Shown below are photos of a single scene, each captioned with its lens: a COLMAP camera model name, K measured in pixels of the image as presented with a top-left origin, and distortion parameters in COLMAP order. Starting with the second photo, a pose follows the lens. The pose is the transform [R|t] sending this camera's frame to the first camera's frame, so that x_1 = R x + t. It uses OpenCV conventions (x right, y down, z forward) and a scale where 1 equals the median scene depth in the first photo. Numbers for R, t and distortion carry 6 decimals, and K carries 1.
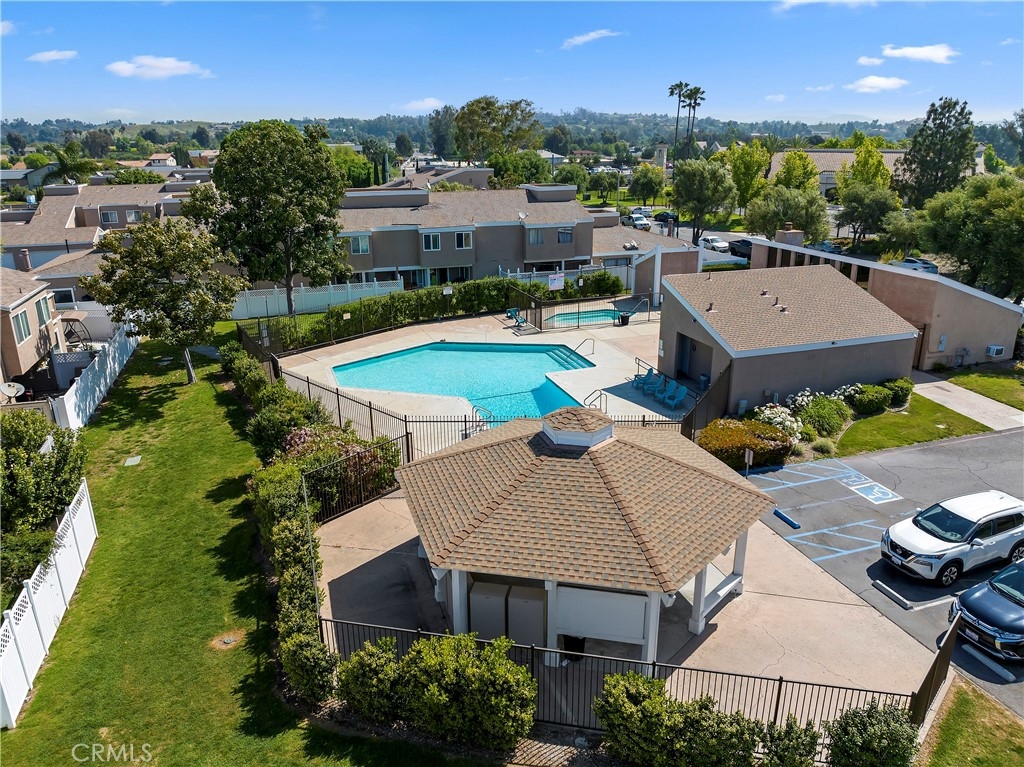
lens RADIAL K [[717.9, 0, 512.0], [0, 717.9, 383.5], [0, 0, 1]] dist [-0.045468, 0.016385]
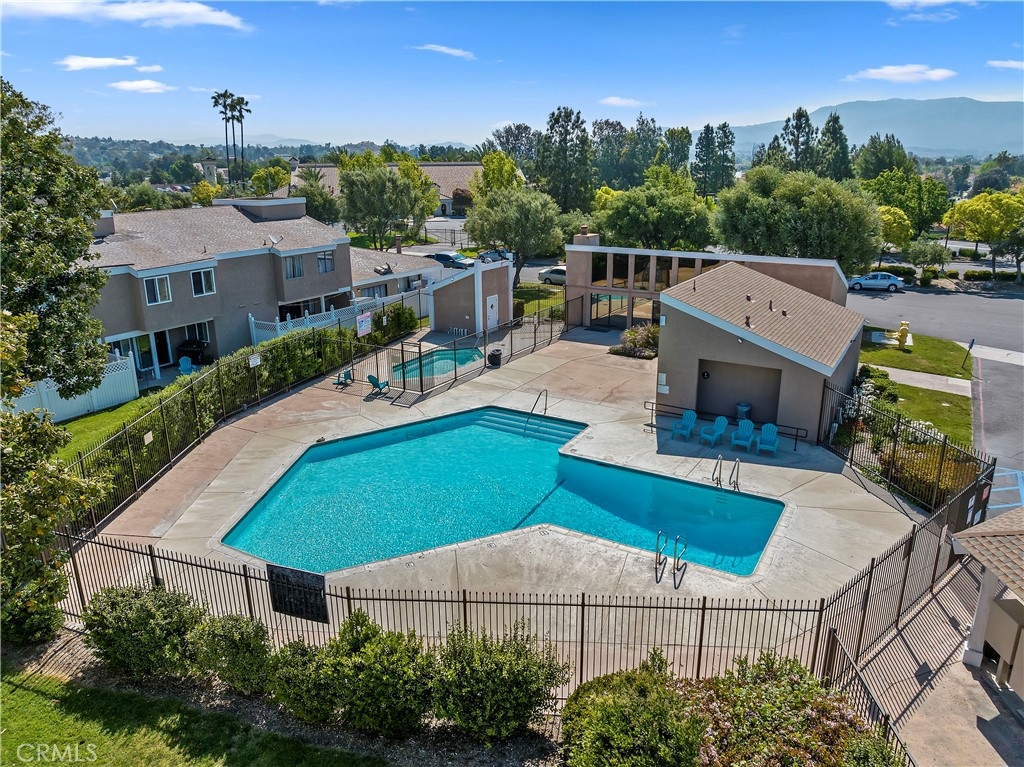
lens RADIAL K [[717.9, 0, 512.0], [0, 717.9, 383.5], [0, 0, 1]] dist [-0.045468, 0.016385]
pose [[0.760662, -0.186654, 0.621734, -0.427351], [0.203992, 0.977982, 0.044031, -0.125443], [-0.616263, 0.093336, 0.781990, 0.510469]]
